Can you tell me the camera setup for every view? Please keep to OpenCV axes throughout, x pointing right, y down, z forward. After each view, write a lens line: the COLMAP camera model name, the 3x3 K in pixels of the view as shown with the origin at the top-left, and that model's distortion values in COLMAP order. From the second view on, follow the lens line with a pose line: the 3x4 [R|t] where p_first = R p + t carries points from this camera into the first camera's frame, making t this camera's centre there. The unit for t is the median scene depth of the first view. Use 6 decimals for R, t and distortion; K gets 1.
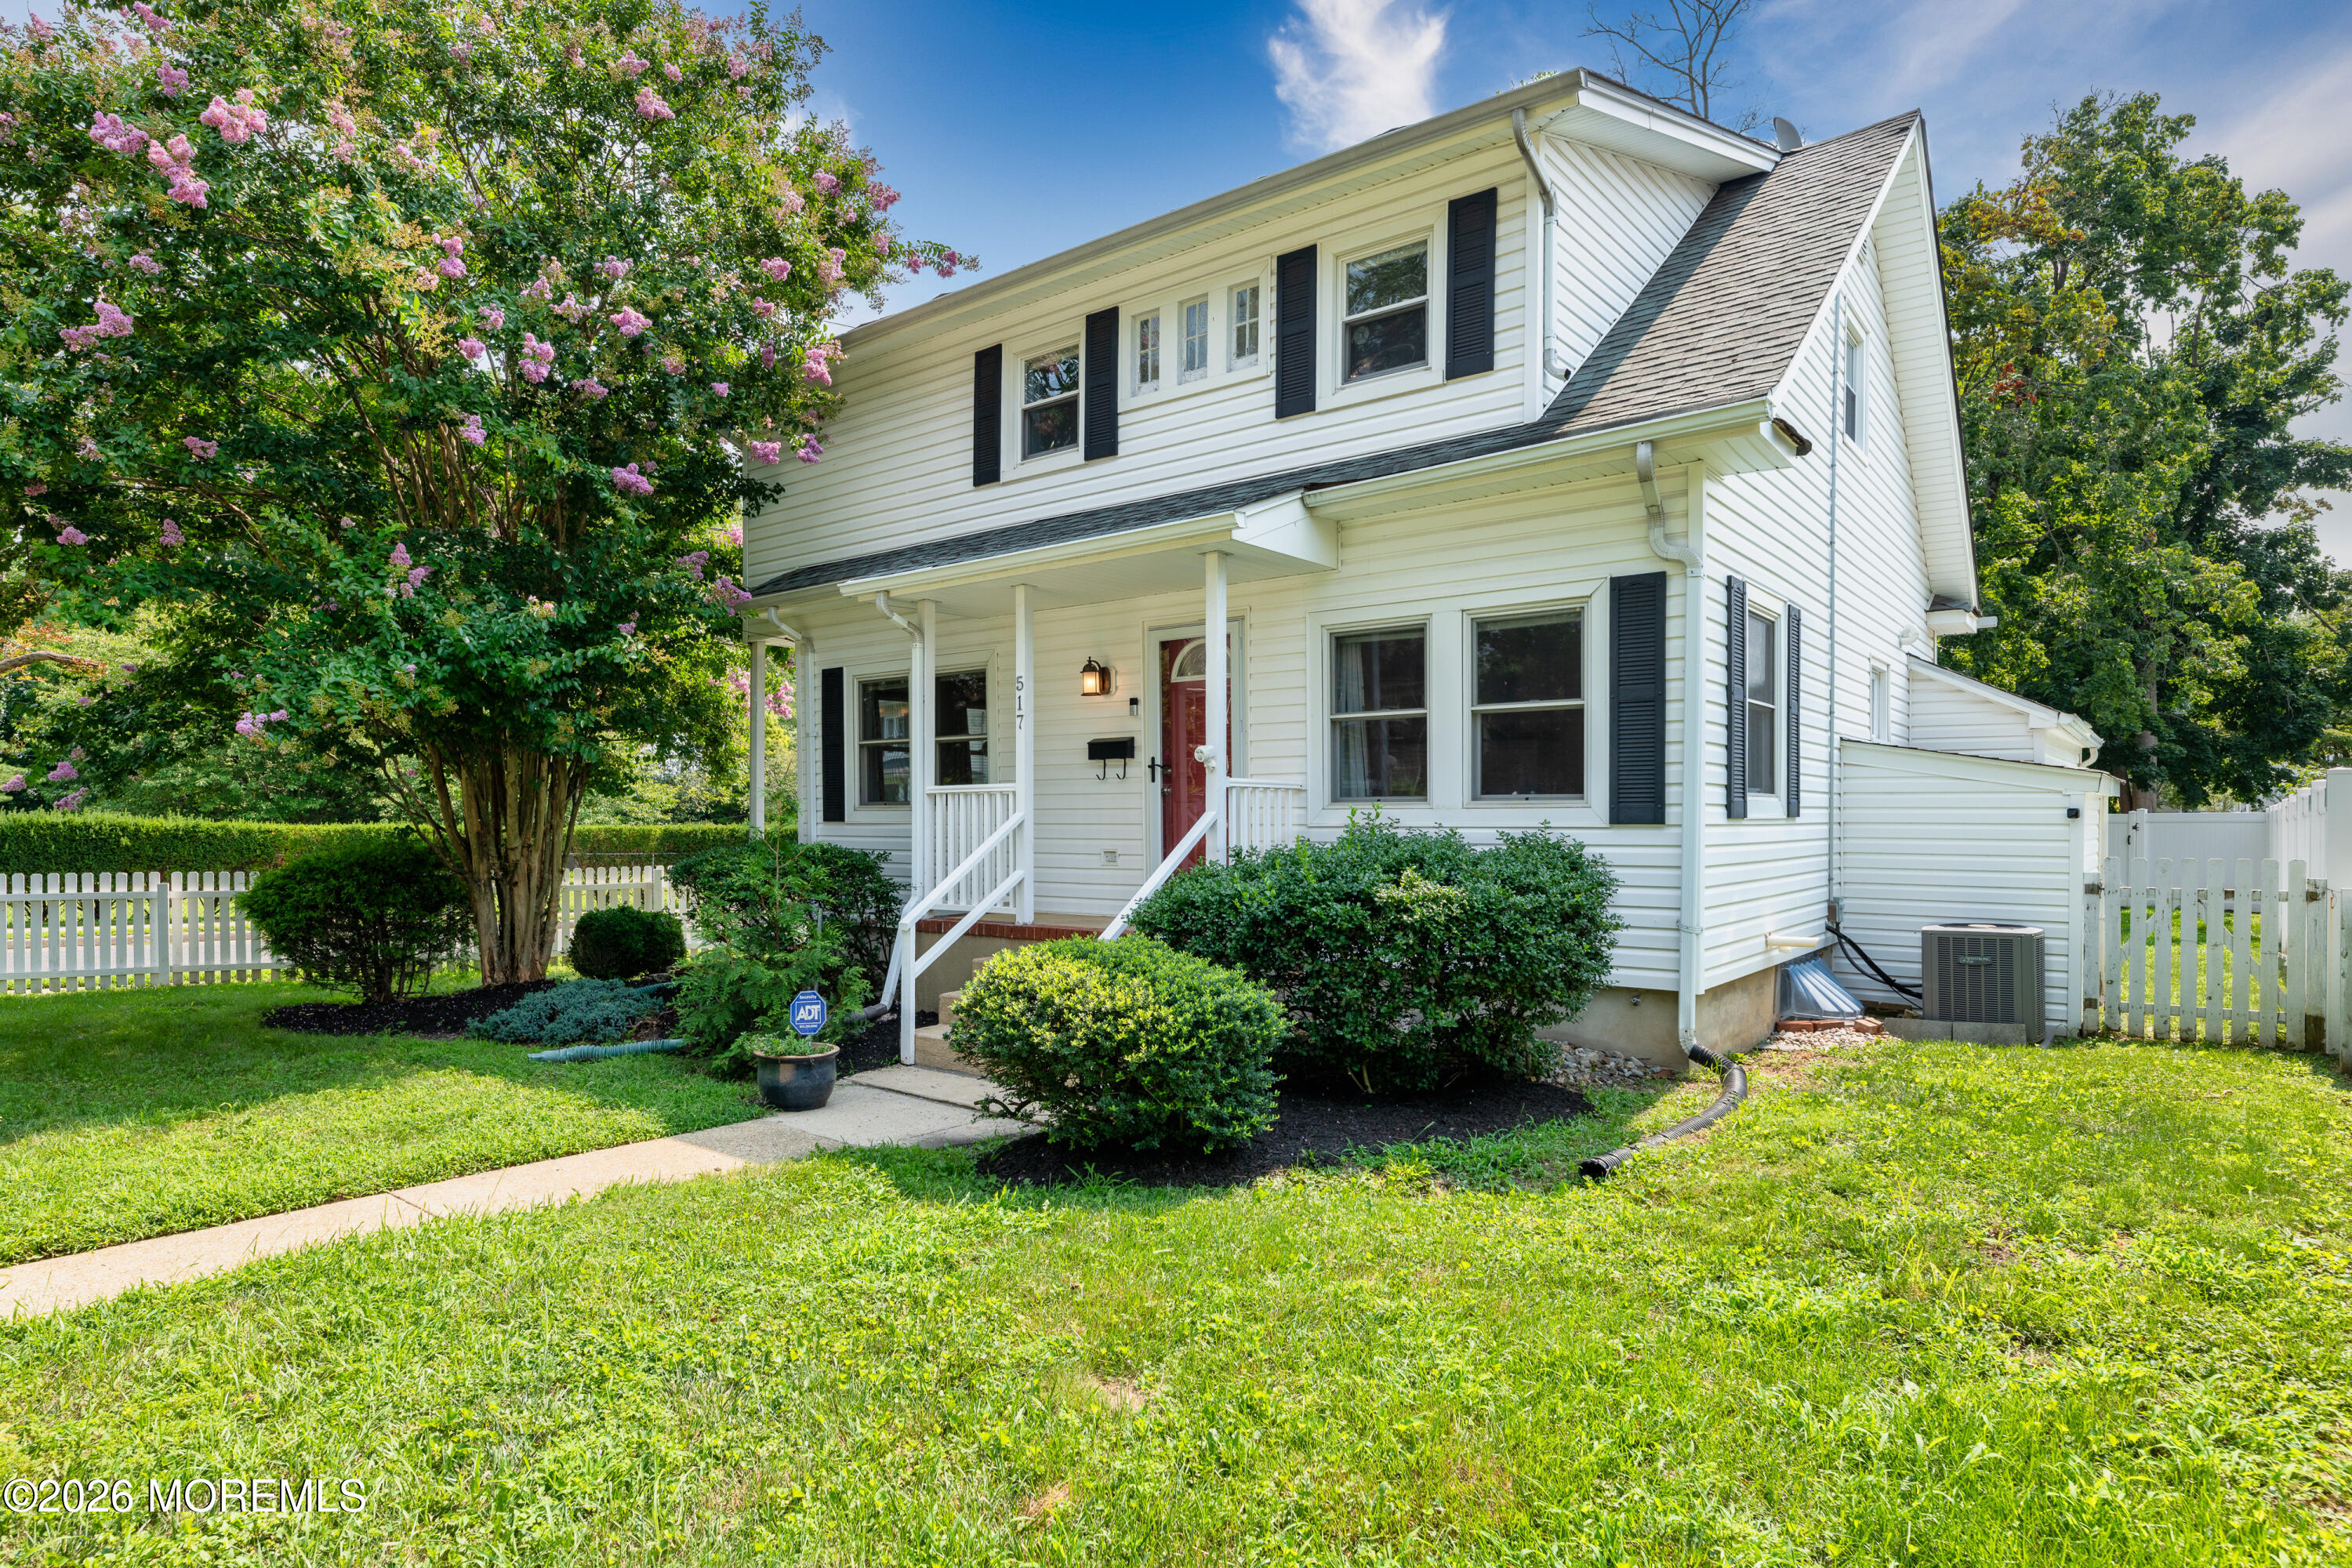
lens RADIAL K [[1266.9, 0, 1181.4], [0, 1266.9, 792.4], [0, 0, 1]] dist [0.004730, 0.000163]
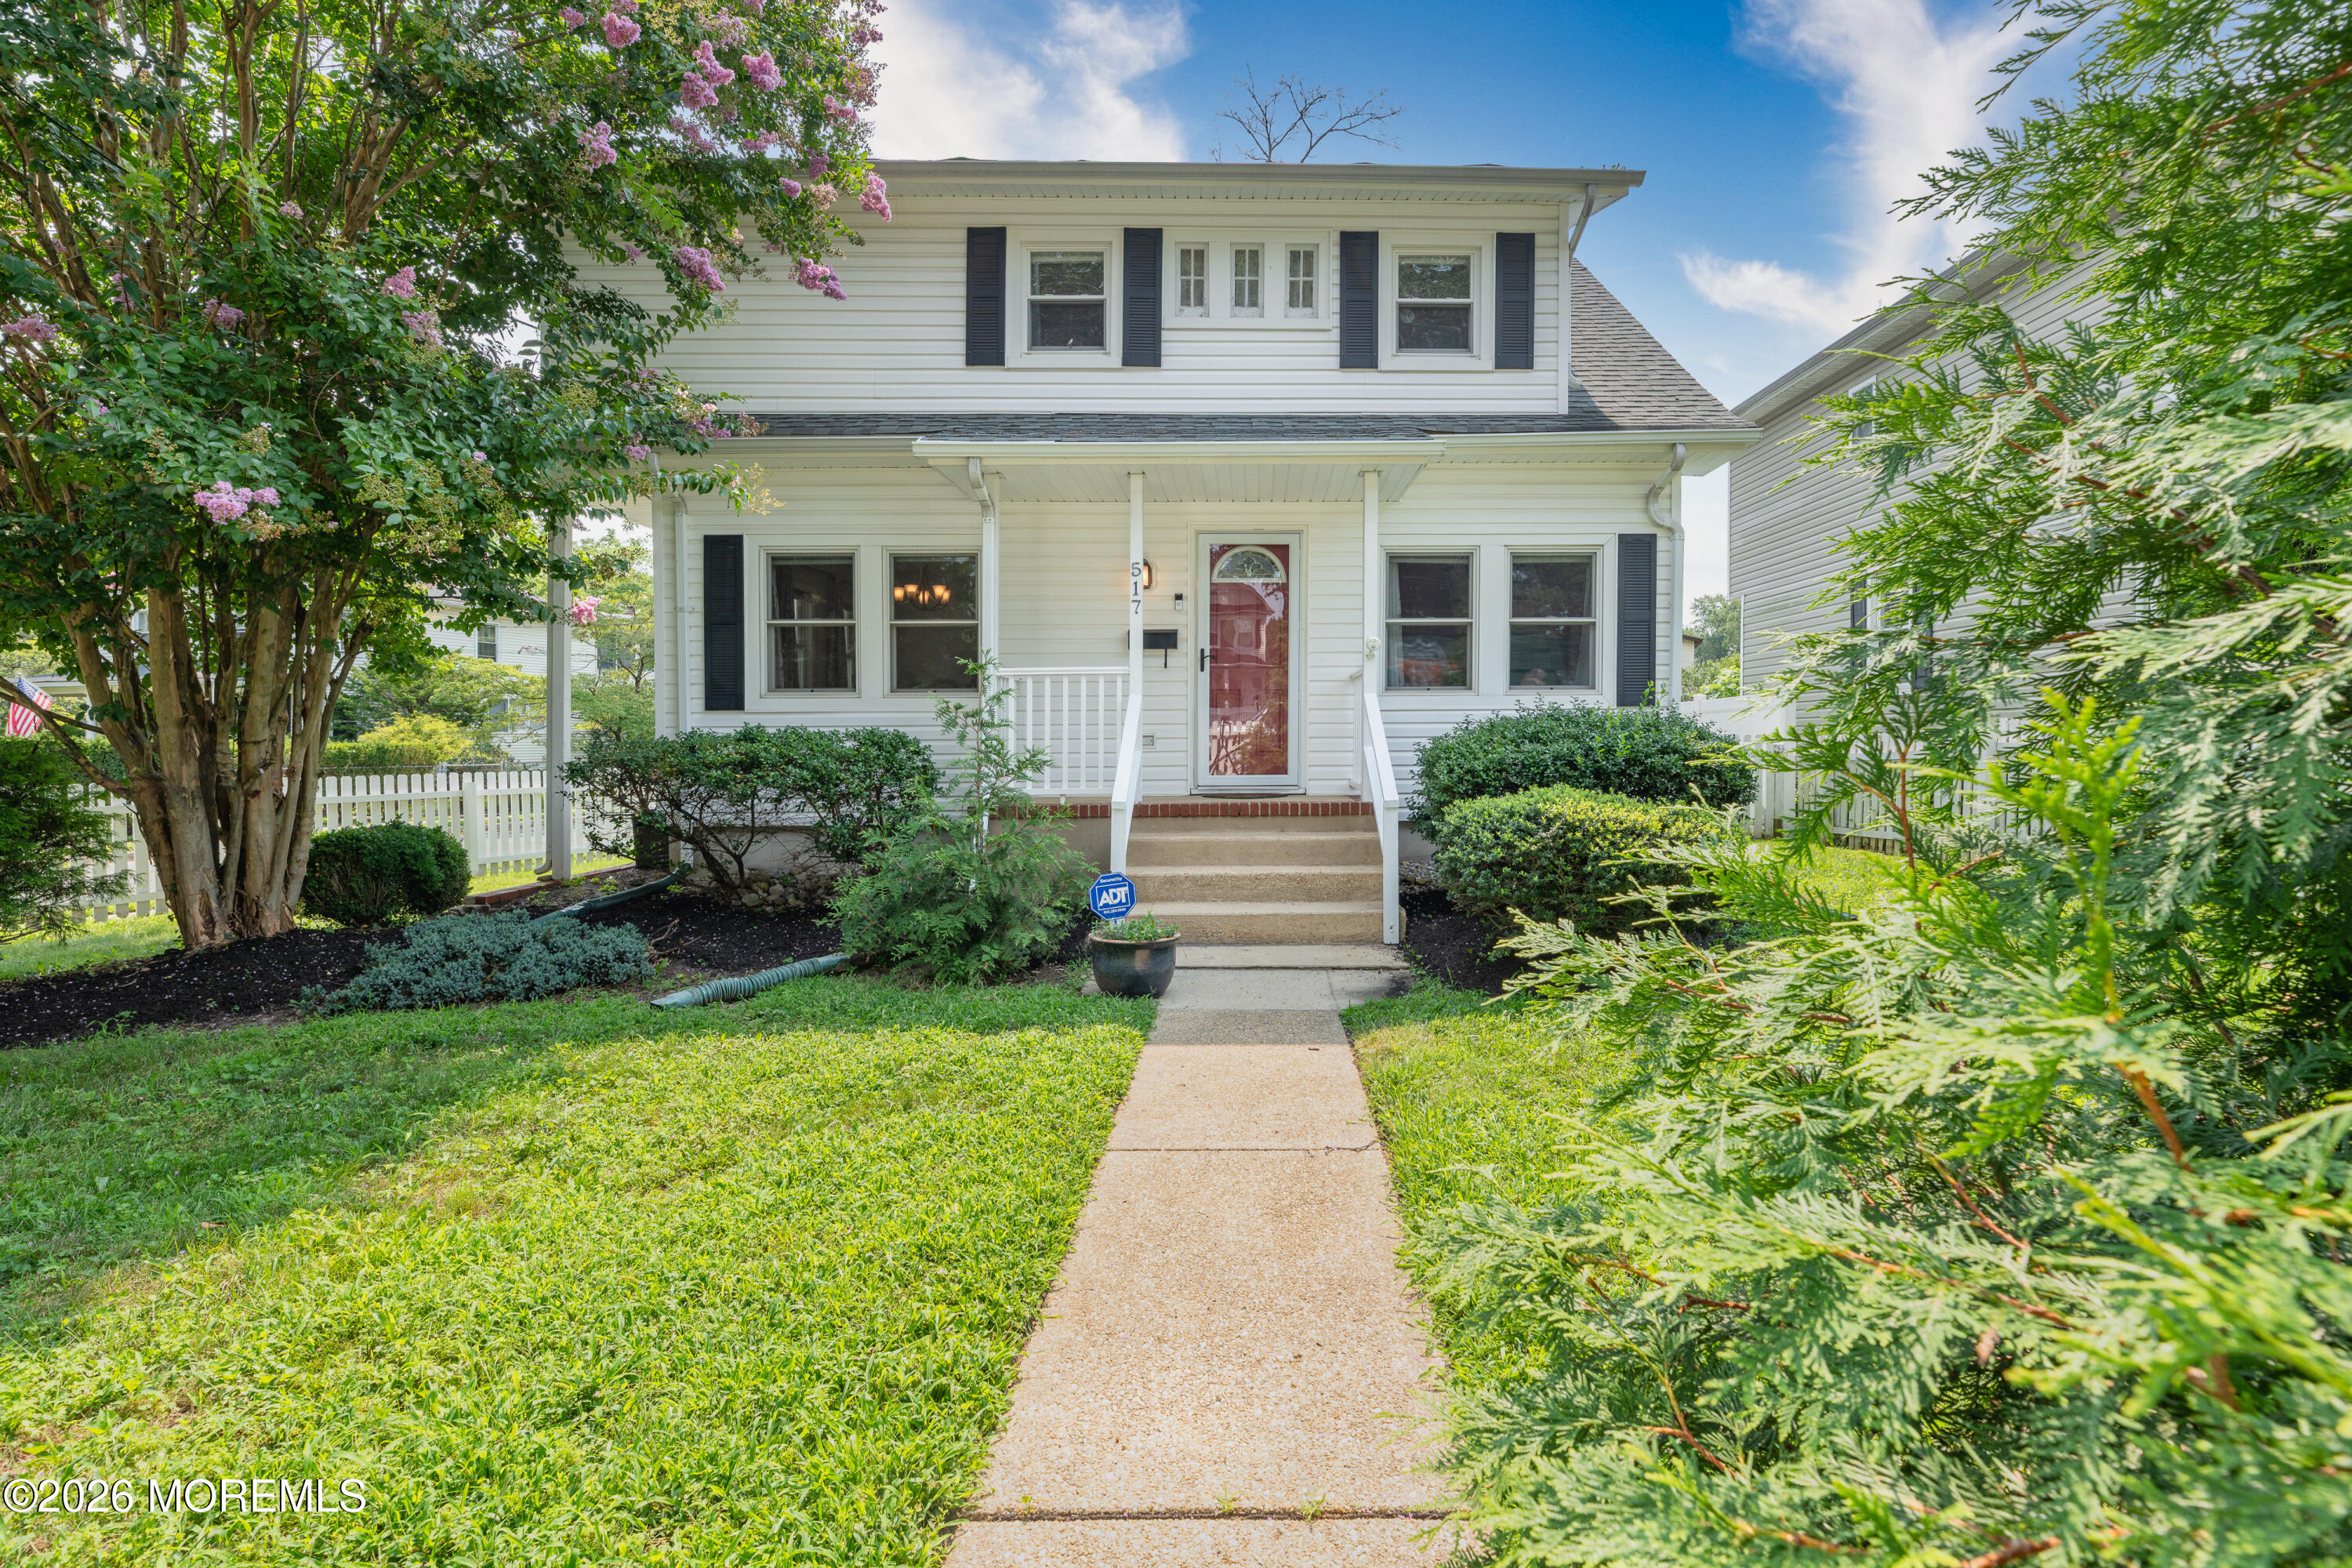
lens RADIAL K [[982.7, 0, 1199.8], [0, 982.7, 745.3], [0, 0, 1]] dist [-0.009387, 0.000015]
pose [[0.779115, -0.009815, 0.626804, -0.561046], [-0.006385, 0.999701, 0.023591, 0.036236], [-0.626849, -0.022382, 0.778819, 0.327541]]
